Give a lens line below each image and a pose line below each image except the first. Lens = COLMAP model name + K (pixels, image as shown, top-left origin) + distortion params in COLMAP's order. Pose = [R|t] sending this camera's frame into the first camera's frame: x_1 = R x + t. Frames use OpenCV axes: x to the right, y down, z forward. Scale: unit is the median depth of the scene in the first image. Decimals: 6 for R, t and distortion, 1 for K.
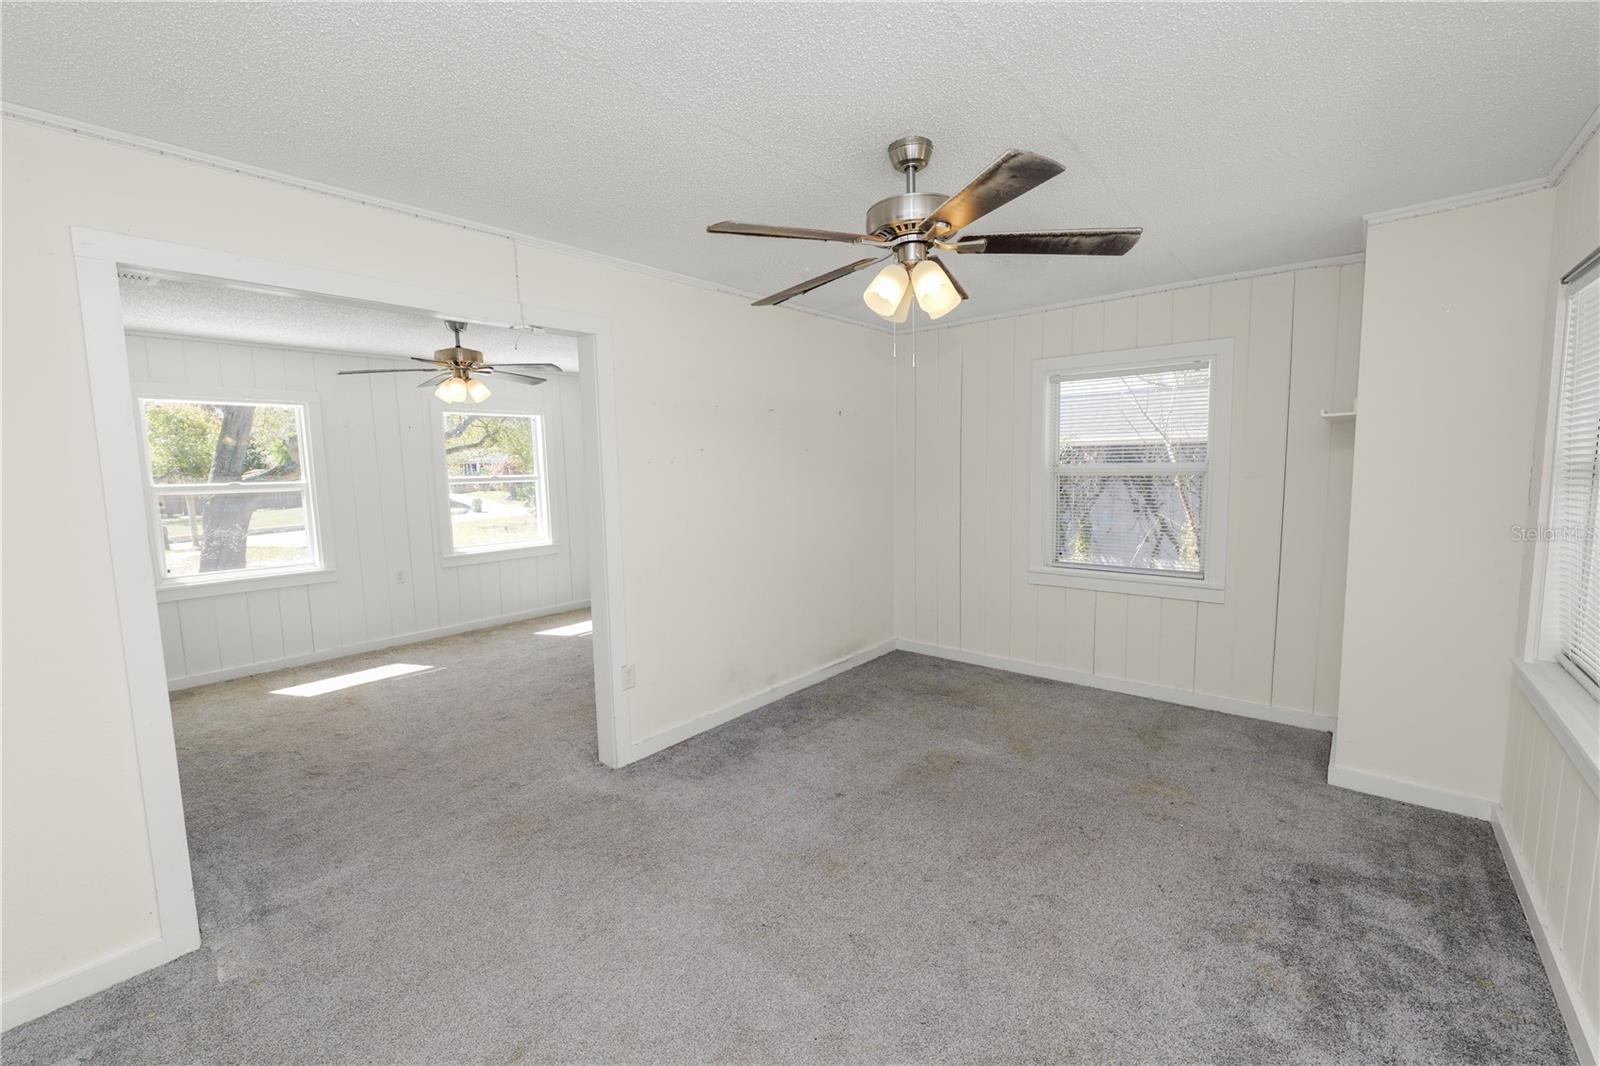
lens RADIAL K [[654.0, 0, 804.3], [0, 654.0, 526.7], [0, 0, 1]] dist [-0.011926, 0.001018]
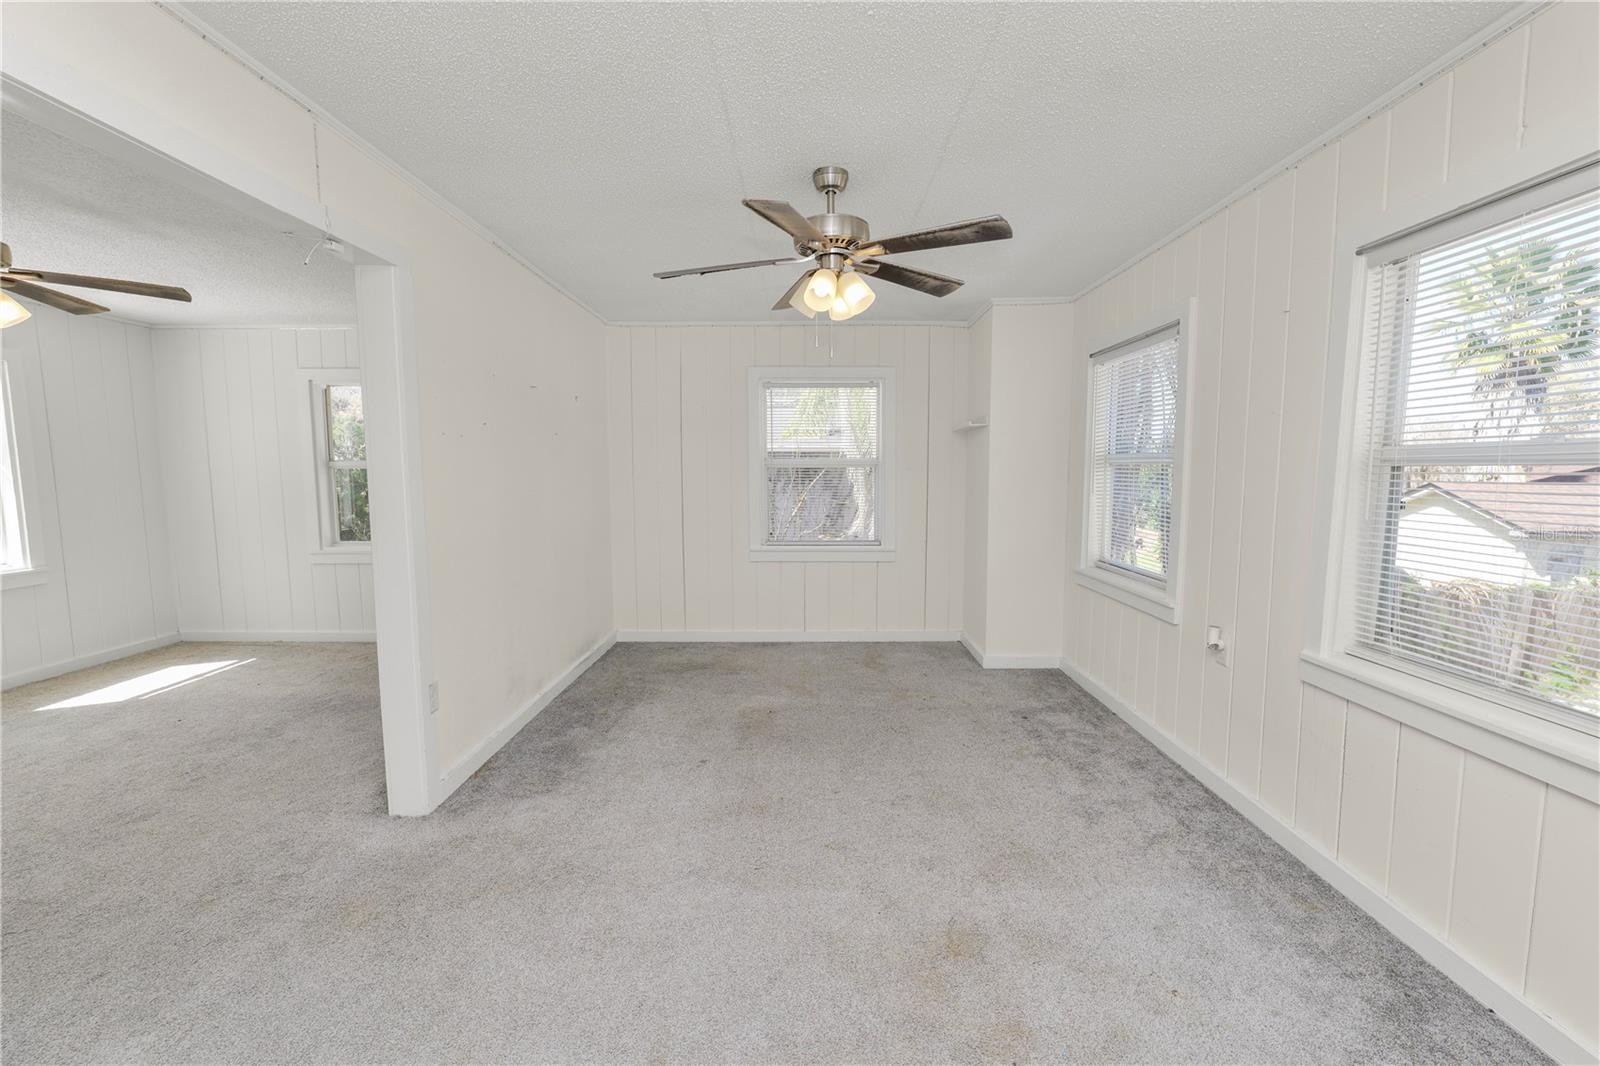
lens RADIAL K [[654.0, 0, 804.3], [0, 654.0, 526.7], [0, 0, 1]] dist [-0.011926, 0.001018]
pose [[0.764474, -0.037330, 0.643573, -0.423142], [0.048495, 0.998823, 0.000331, 0.040157], [-0.642828, 0.030957, 0.765385, 0.080414]]
